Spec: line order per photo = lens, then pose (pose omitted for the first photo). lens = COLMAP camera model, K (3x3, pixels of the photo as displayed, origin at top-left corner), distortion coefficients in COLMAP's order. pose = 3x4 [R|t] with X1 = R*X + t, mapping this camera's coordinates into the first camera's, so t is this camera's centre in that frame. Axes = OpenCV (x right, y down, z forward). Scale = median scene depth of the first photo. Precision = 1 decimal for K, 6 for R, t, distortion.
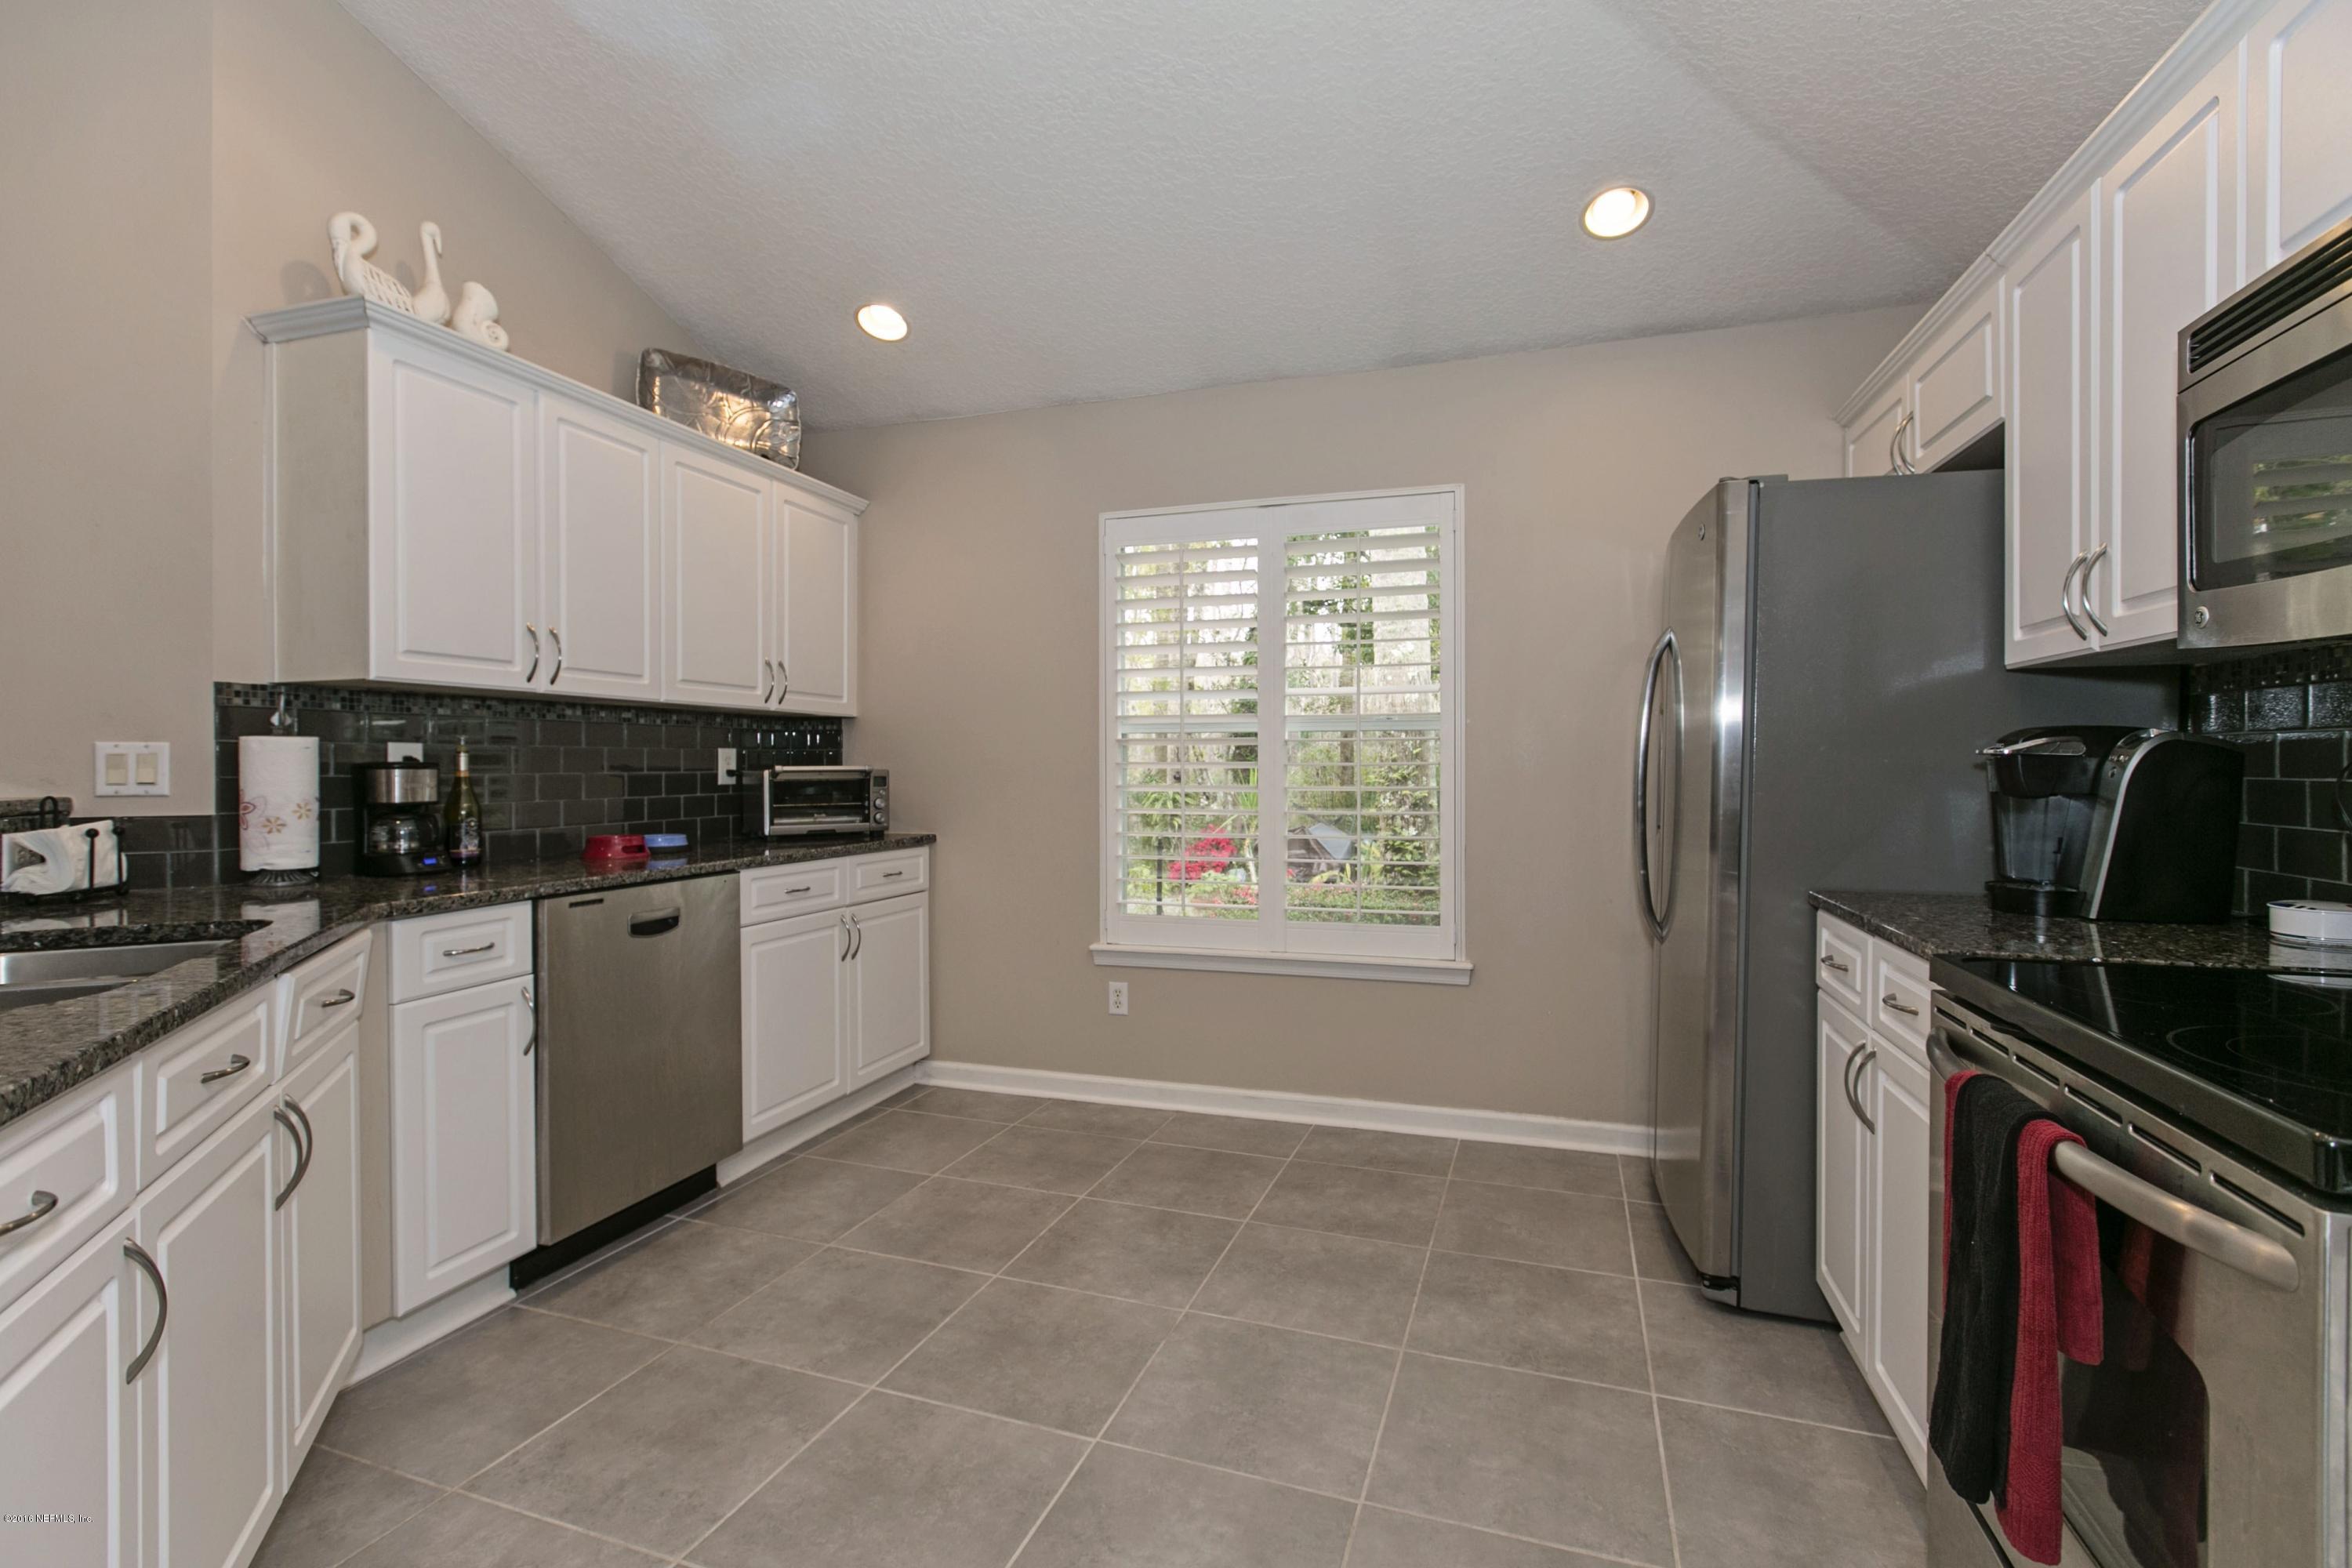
lens RADIAL K [[1043.8, 0, 1180.0], [0, 1043.8, 766.4], [0, 0, 1]] dist [0.014132, 0.000046]
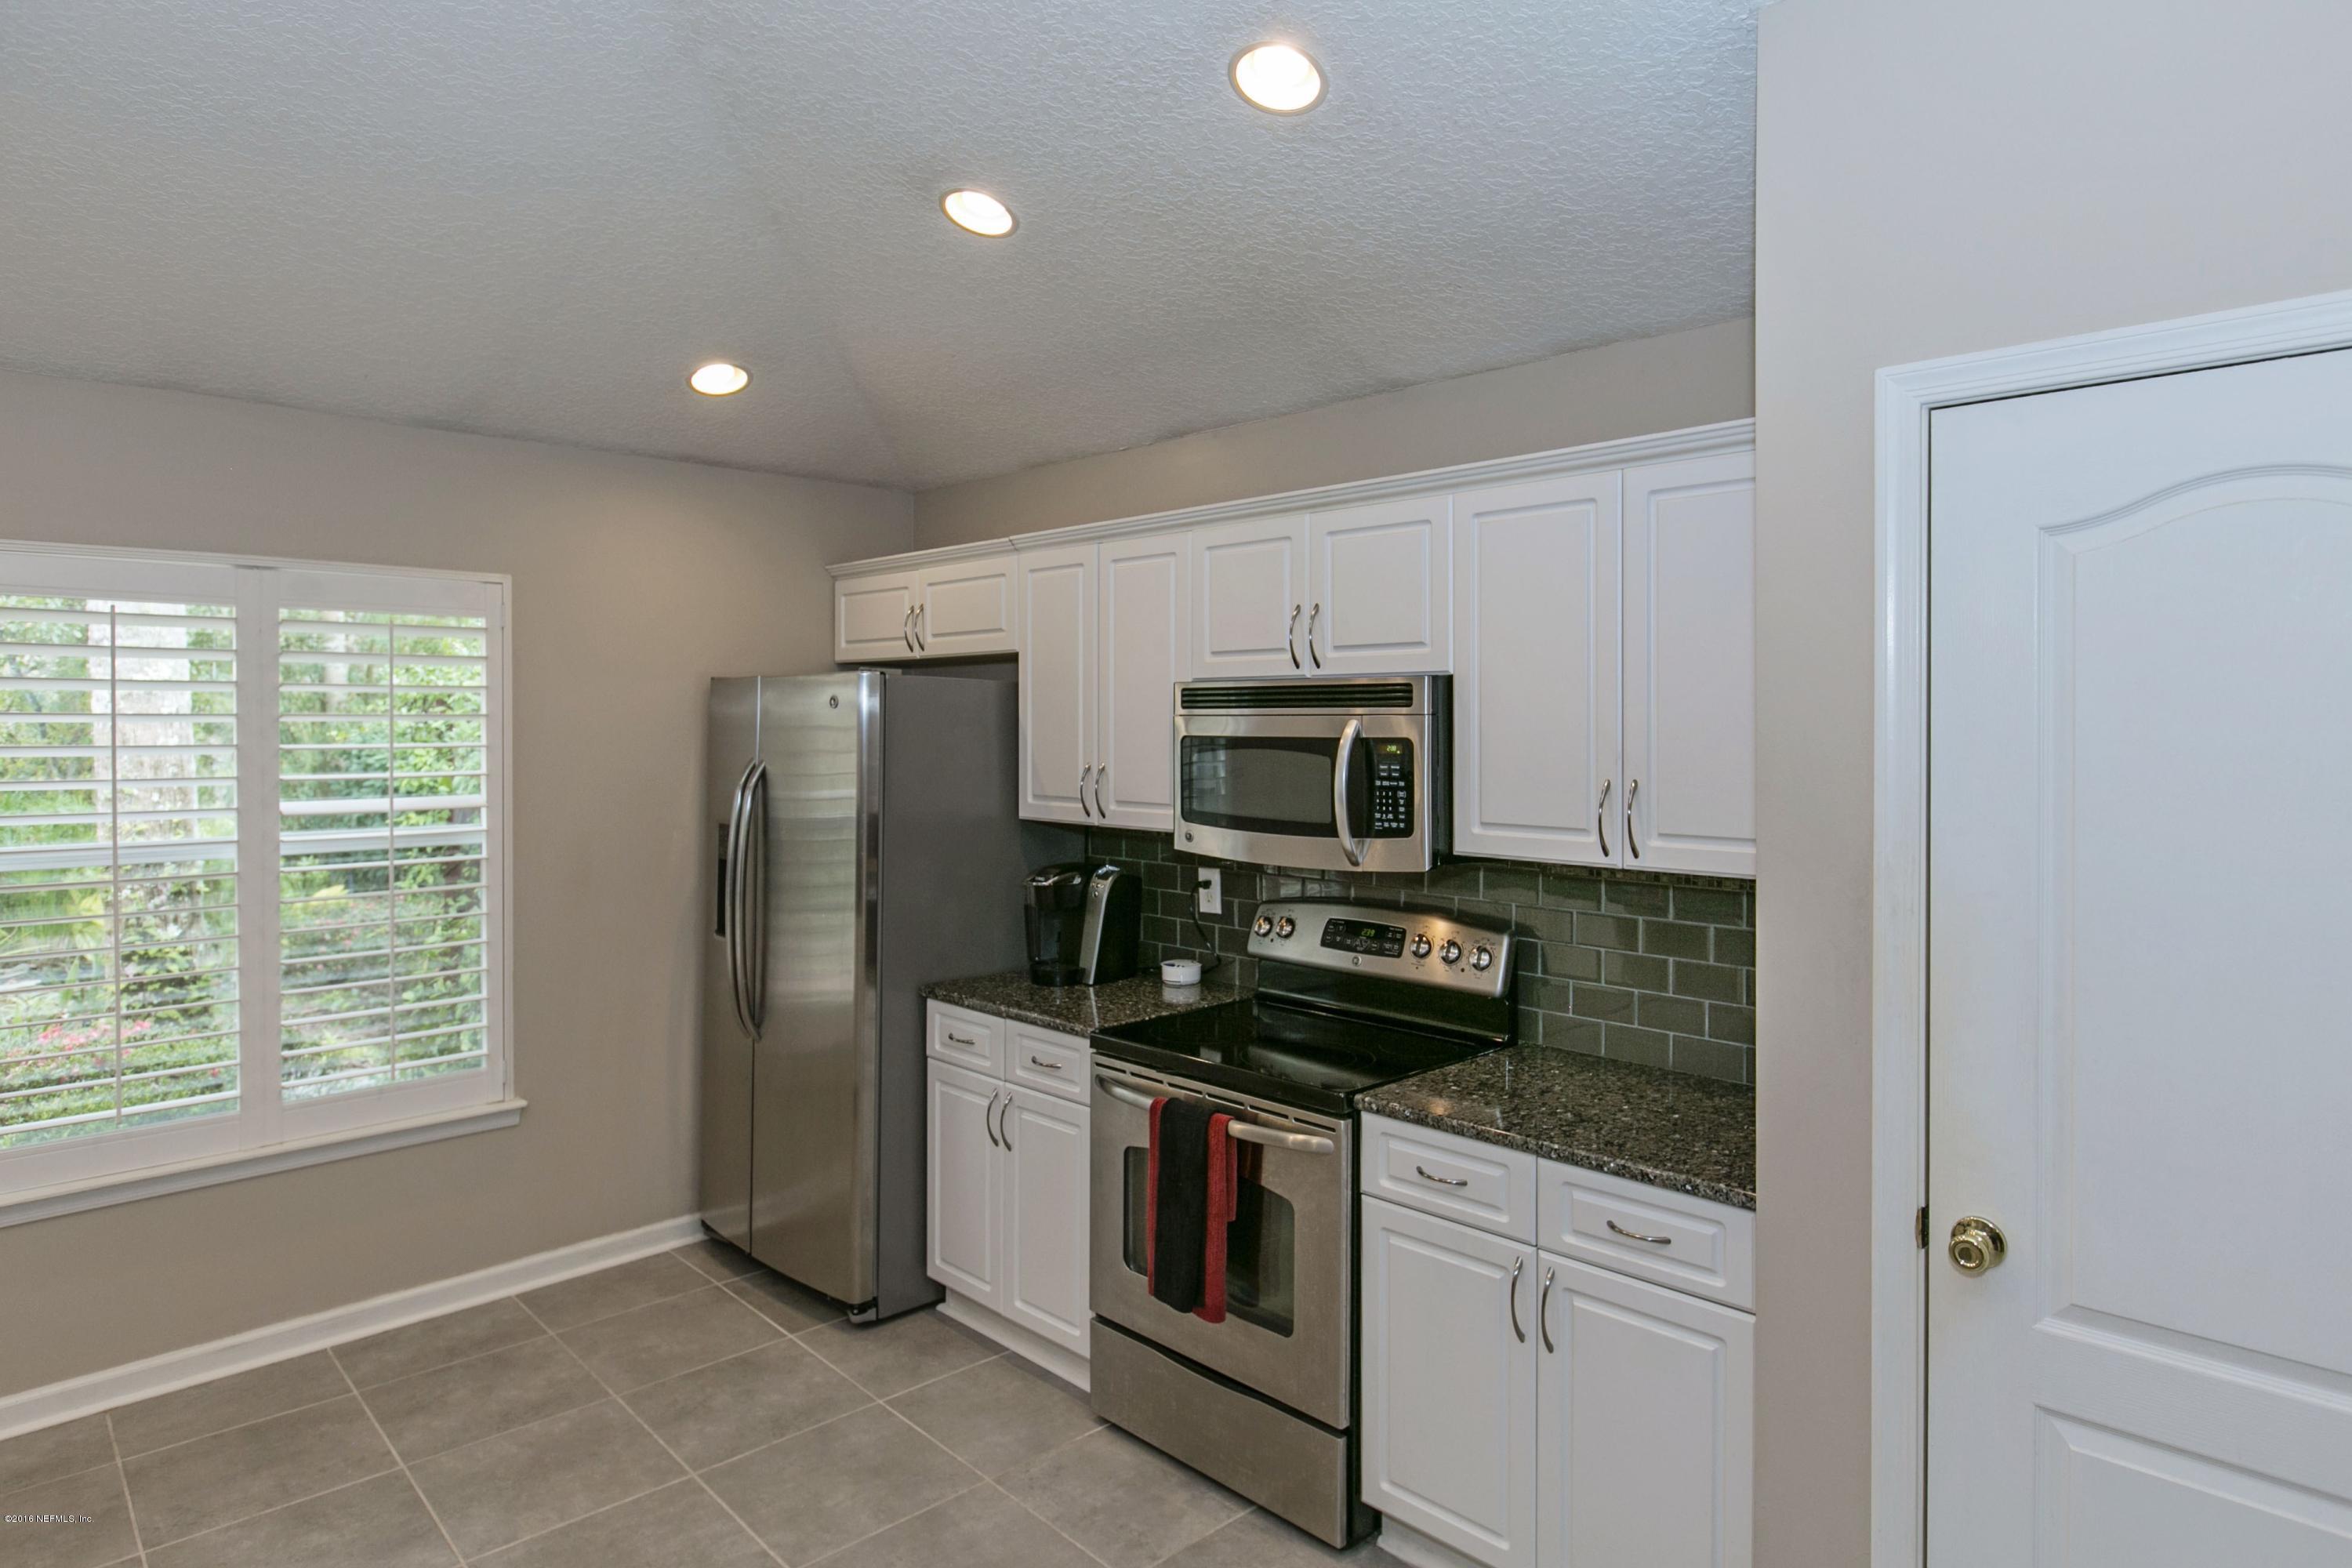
lens RADIAL K [[1320.3, 0, 1170.4], [0, 1320.3, 748.1], [0, 0, 1]] dist [-0.002271, -0.000630]
pose [[0.478418, -0.008383, 0.878092, -0.568349], [0.005393, 0.999964, 0.006608, -0.152818], [-0.878116, 0.001574, 0.478446, -0.063423]]
